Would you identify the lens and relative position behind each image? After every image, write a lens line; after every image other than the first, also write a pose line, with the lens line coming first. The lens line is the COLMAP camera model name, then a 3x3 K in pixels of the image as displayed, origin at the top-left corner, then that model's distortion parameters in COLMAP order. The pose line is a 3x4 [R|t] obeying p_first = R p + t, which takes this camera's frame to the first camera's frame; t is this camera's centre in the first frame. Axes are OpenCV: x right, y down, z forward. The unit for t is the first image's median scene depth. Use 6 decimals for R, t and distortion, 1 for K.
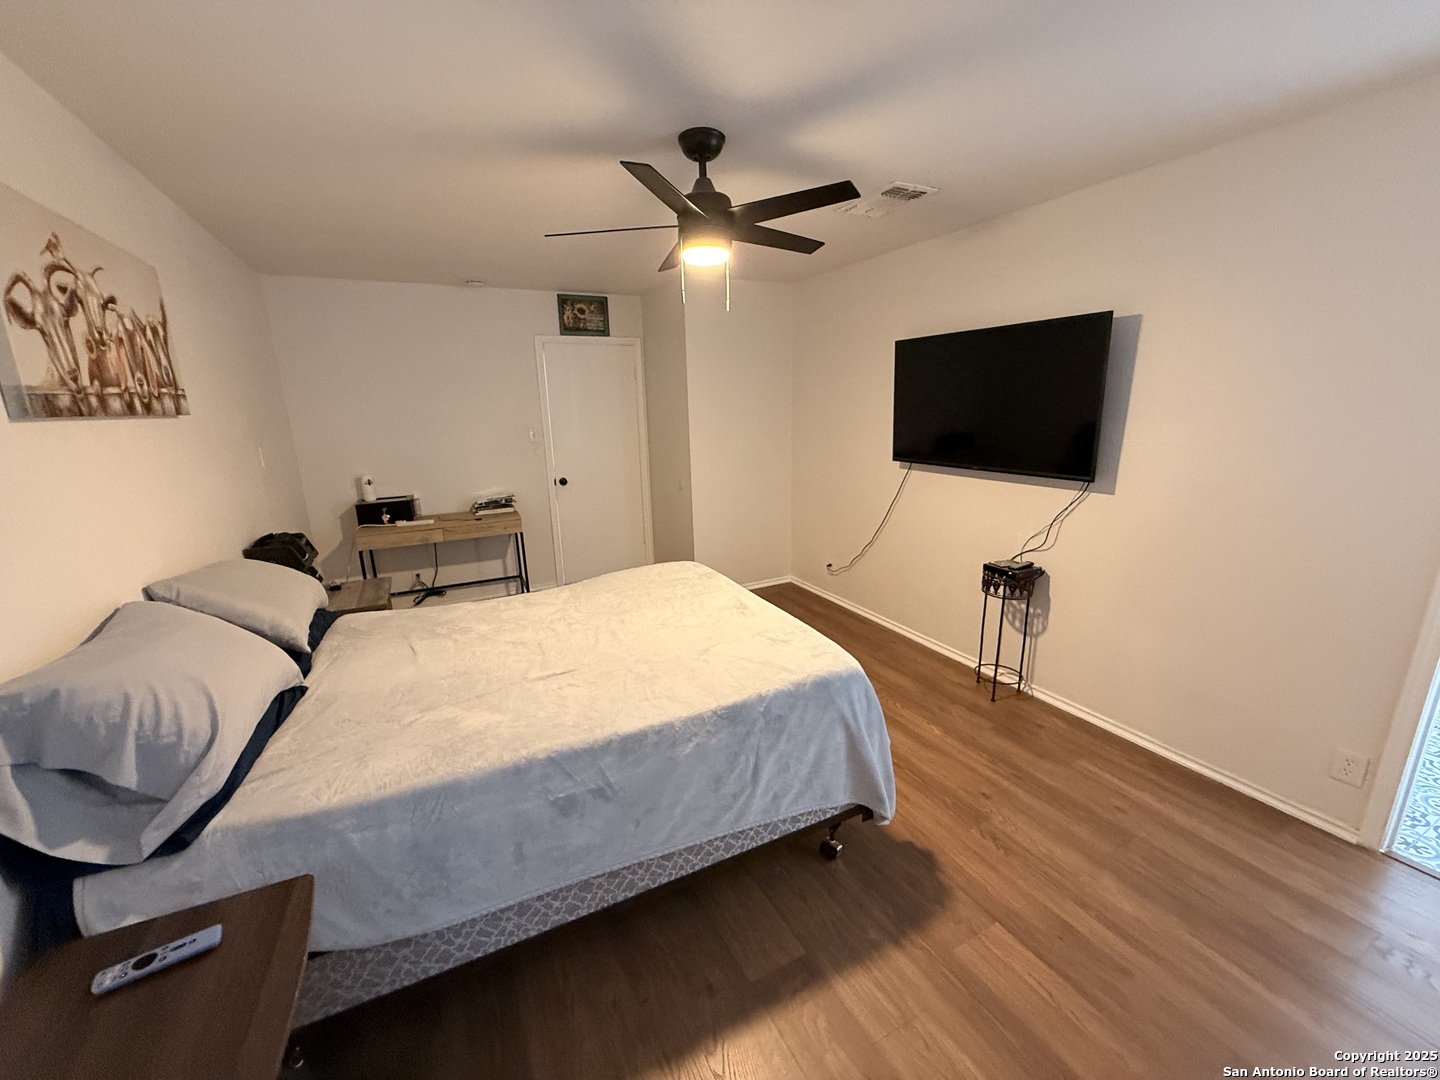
lens RADIAL K [[574.7, 0, 716.6], [0, 574.7, 542.1], [0, 0, 1]] dist [0.000906, 0.000188]
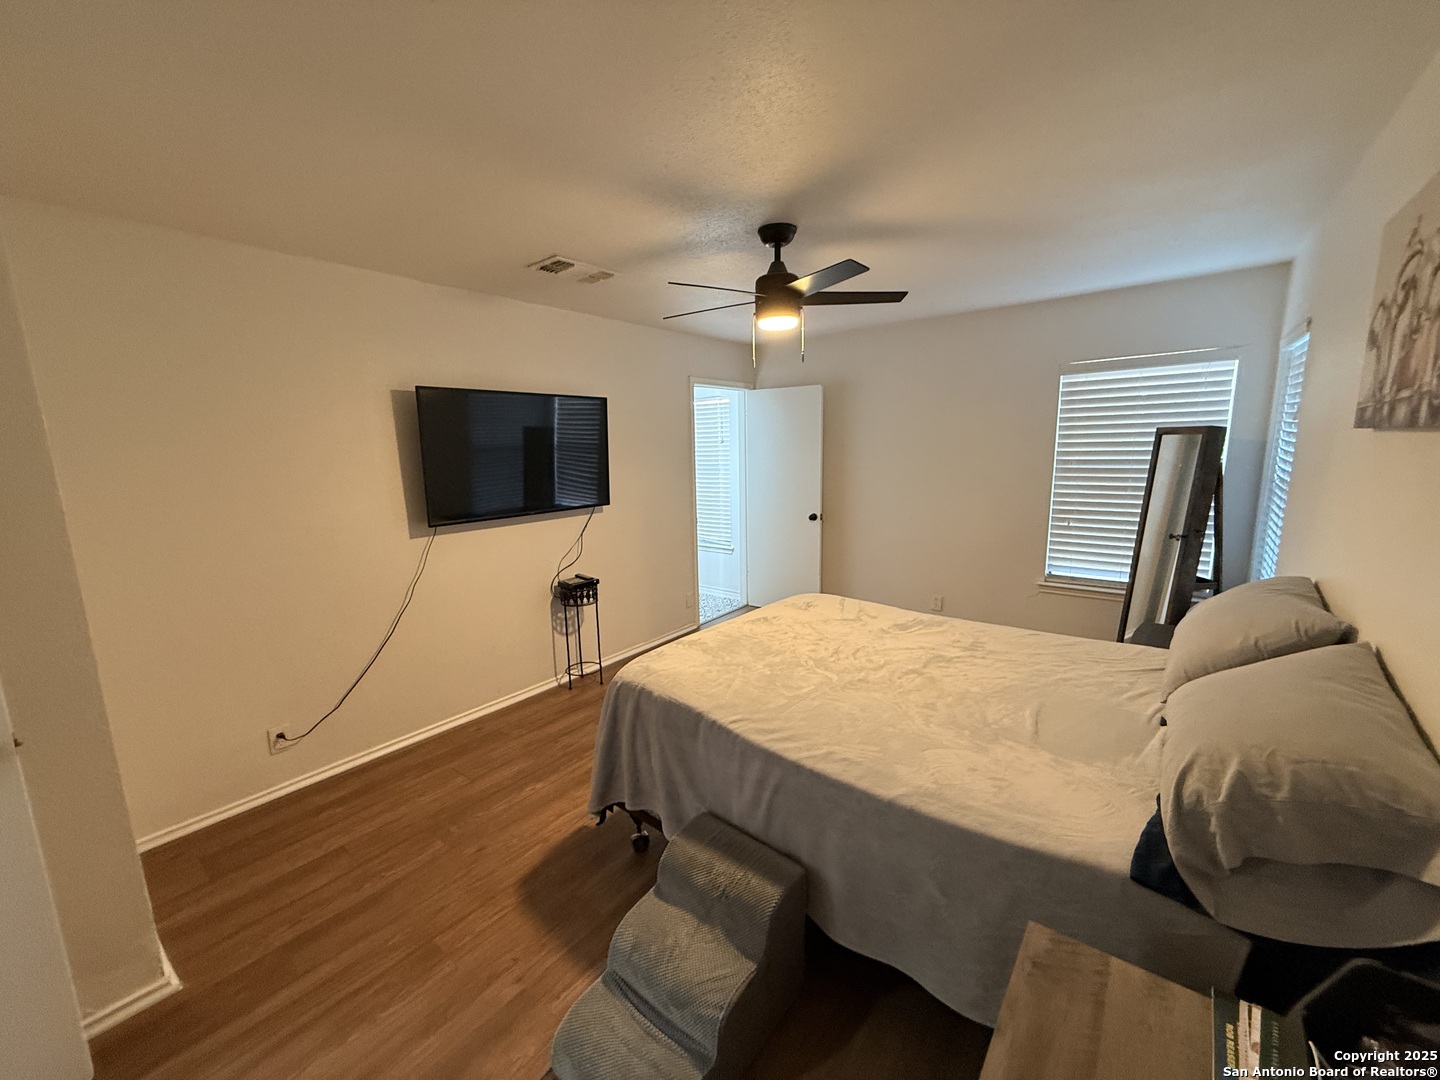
lens RADIAL K [[574.7, 0, 716.6], [0, 574.7, 542.1], [0, 0, 1]] dist [0.000906, 0.000188]
pose [[-0.413000, -0.120051, 0.902784, -0.732400], [0.251924, 0.937535, 0.239921, -0.259090], [-0.875194, 0.326520, -0.356958, 1.122618]]
